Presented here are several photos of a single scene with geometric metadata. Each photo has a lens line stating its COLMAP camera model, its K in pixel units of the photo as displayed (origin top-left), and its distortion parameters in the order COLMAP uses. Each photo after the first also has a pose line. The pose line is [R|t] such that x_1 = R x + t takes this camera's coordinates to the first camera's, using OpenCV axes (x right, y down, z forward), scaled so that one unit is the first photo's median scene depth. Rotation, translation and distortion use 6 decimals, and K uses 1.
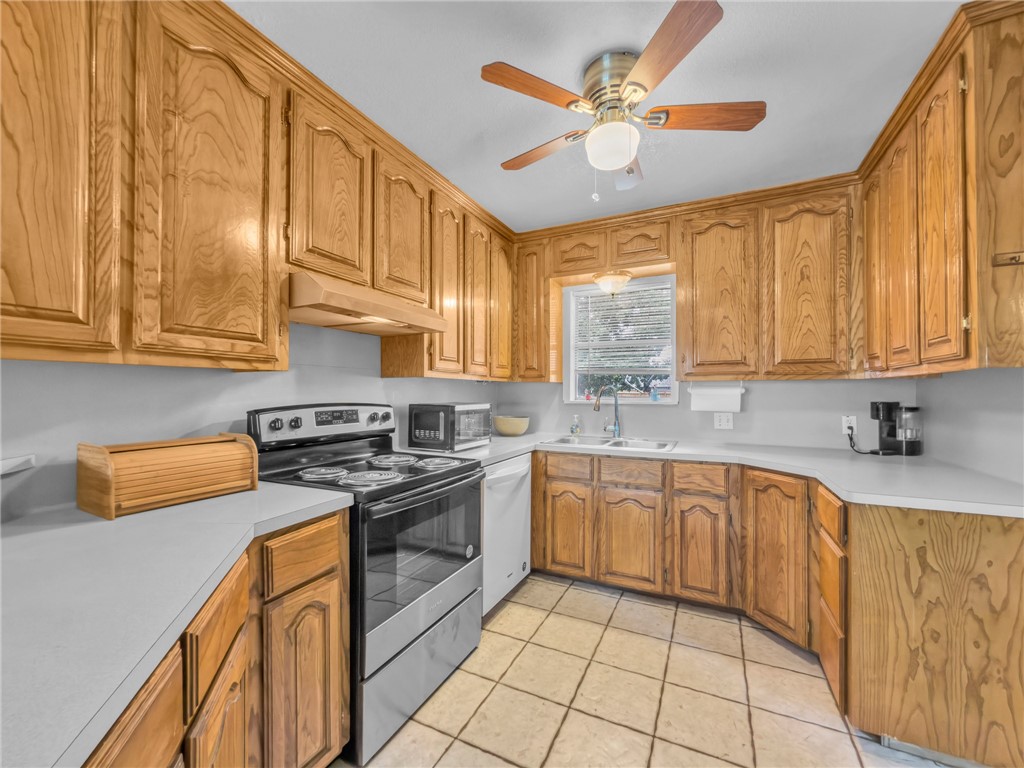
lens RADIAL K [[411.3, 0, 512.1], [0, 411.3, 390.5], [0, 0, 1]] dist [-0.000095, 0.000088]
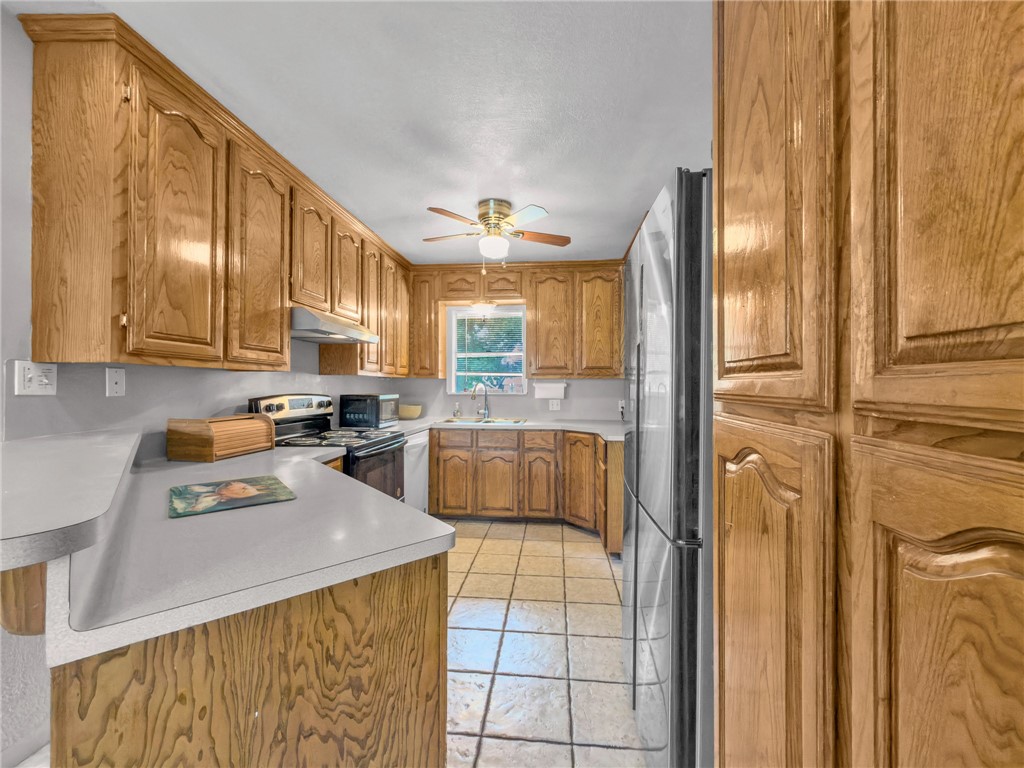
lens RADIAL K [[411.3, 0, 512.1], [0, 411.3, 390.5], [0, 0, 1]] dist [-0.000095, 0.000088]
pose [[0.938709, -0.003313, 0.344695, -0.186528], [-0.001410, 0.999909, 0.013451, 0.000391], [-0.344708, -0.013112, 0.938618, -0.440046]]
